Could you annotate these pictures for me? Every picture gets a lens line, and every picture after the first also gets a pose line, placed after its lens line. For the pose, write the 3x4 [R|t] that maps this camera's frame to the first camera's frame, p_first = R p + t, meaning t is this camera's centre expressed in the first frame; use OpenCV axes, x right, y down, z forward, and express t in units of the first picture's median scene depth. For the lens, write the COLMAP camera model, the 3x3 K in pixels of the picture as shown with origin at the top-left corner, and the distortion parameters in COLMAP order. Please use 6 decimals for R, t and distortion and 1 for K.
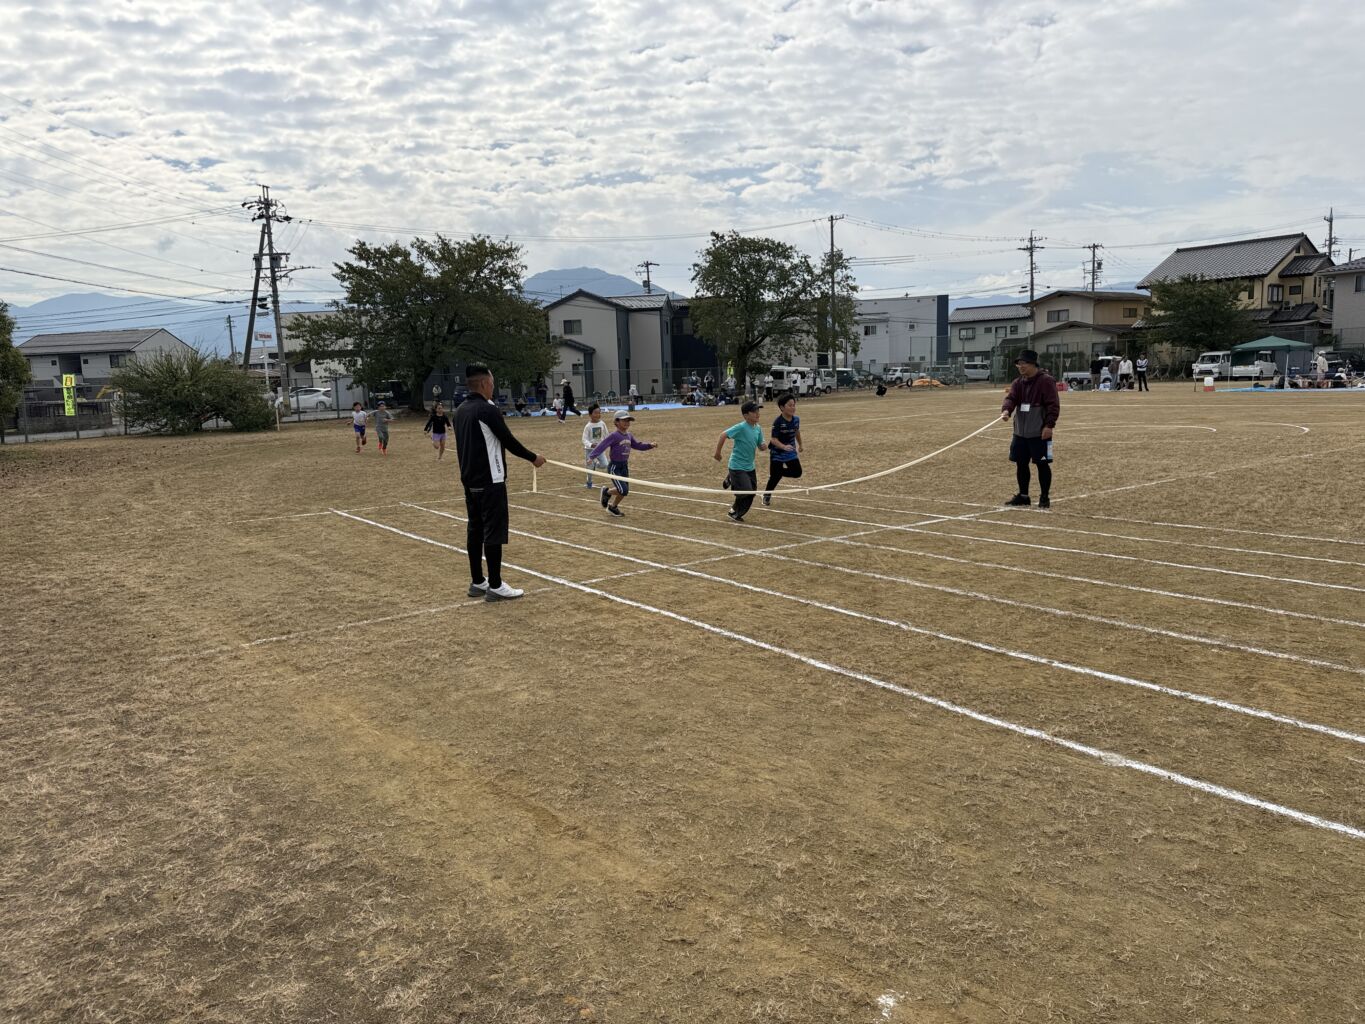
lens RADIAL K [[959.6, 0, 682.5], [0, 959.6, 512.0], [0, 0, 1]] dist [0.137646, -0.216938]
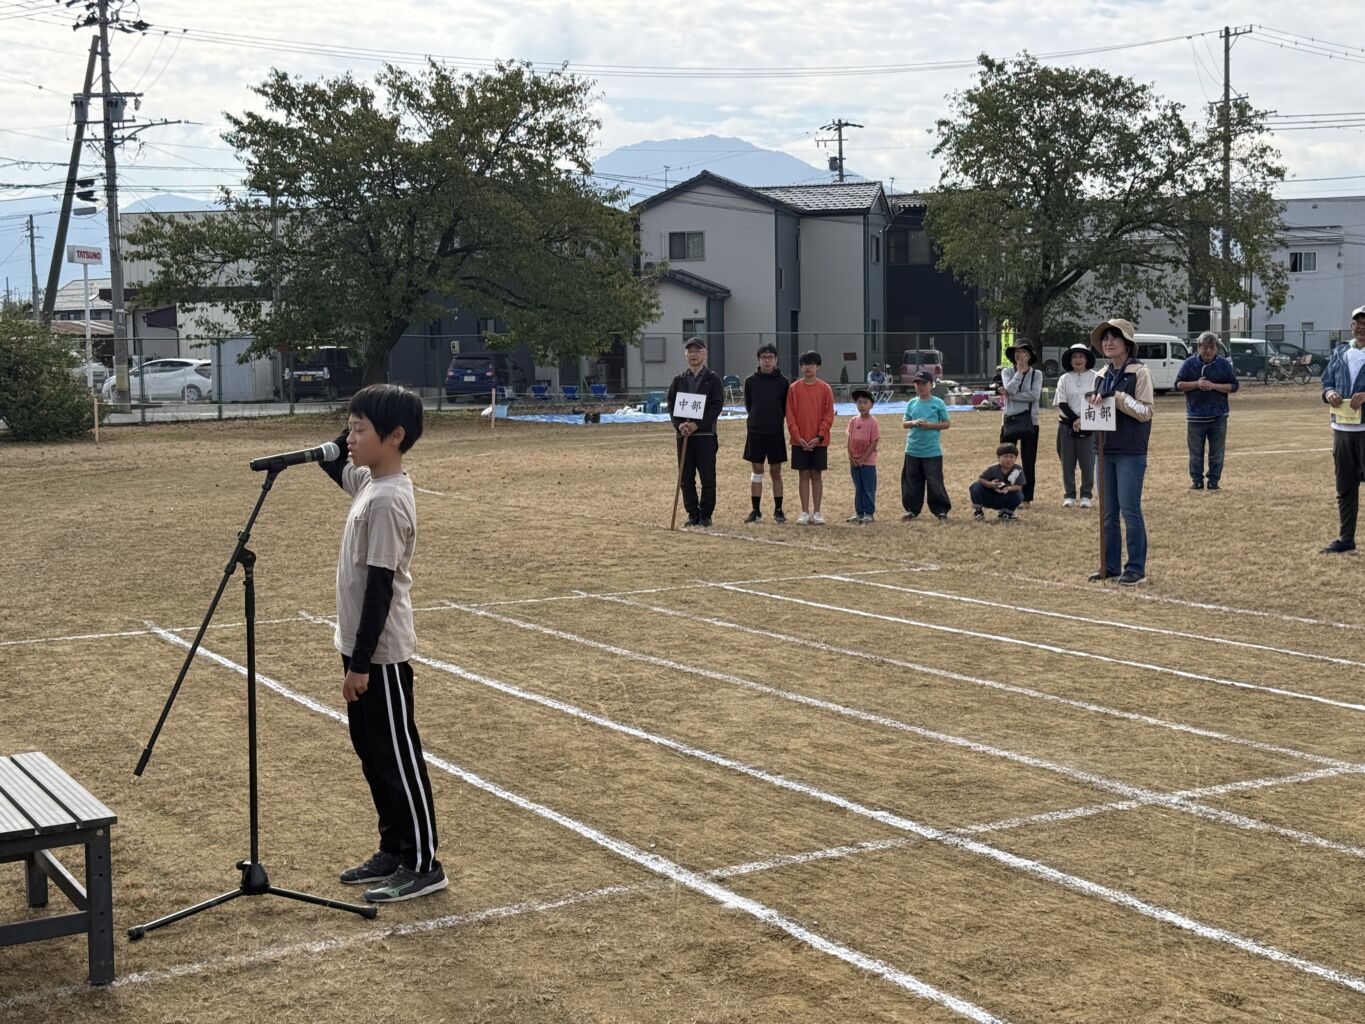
lens RADIAL K [[1915.5, 0, 702.6], [0, 1915.5, 504.8], [0, 0, 1]] dist [0.142178, -0.056141]
pose [[0.994756, 0.028885, -0.098117, -0.005441], [-0.034587, 0.997779, -0.056926, -0.003204], [0.096254, 0.060021, 0.993545, 0.030473]]
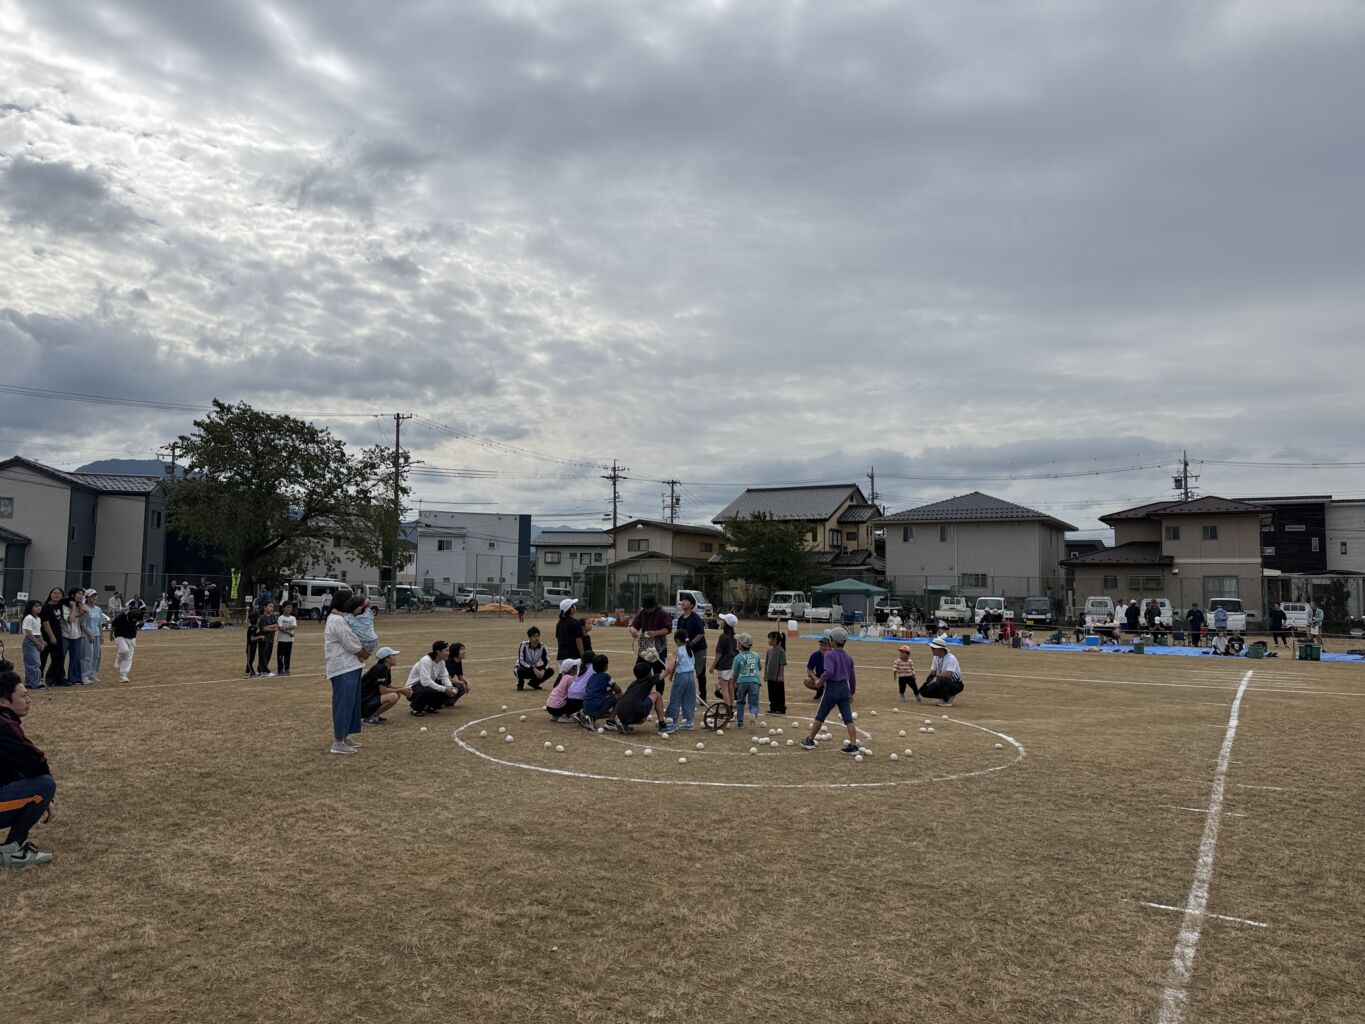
lens RADIAL K [[950.6, 0, 682.5], [0, 950.6, 512.0], [0, 0, 1]] dist [0.075805, -0.094927]
pose [[0.918571, 0.085168, 0.385972, 0.078189], [0.003996, 0.974459, -0.224532, -0.028982], [-0.395237, 0.207791, 0.894769, 0.180673]]
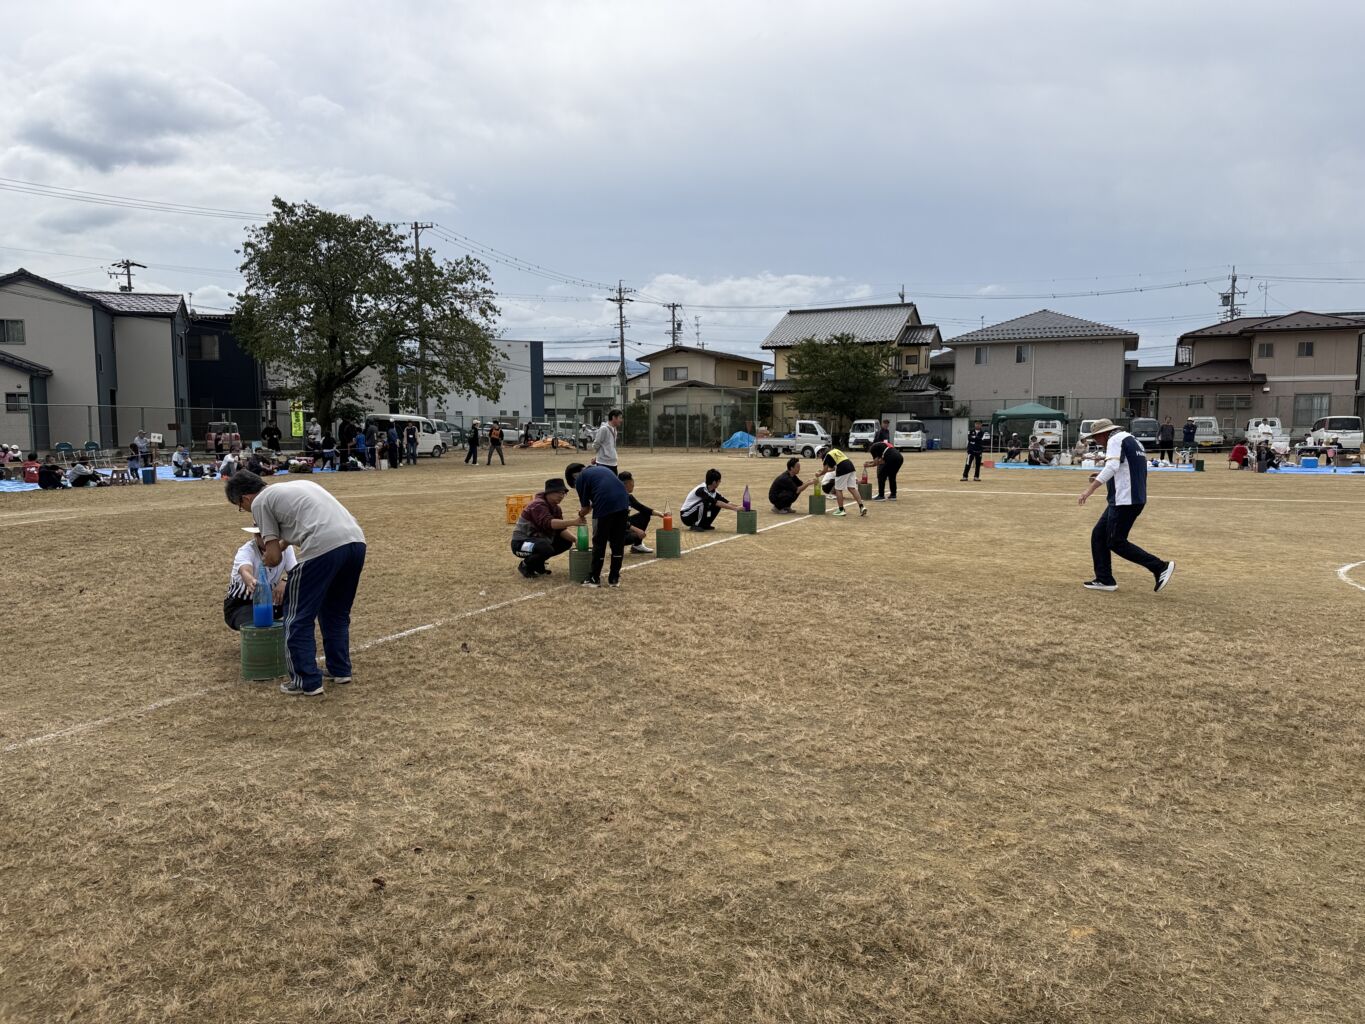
lens RADIAL K [[950.6, 0, 682.5], [0, 950.6, 512.0], [0, 0, 1]] dist [0.075805, -0.094927]
pose [[0.873014, -0.008697, 0.487617, -0.044132], [0.036996, 0.998141, -0.048435, -0.040643], [-0.486289, 0.060325, 0.871713, 0.313667]]
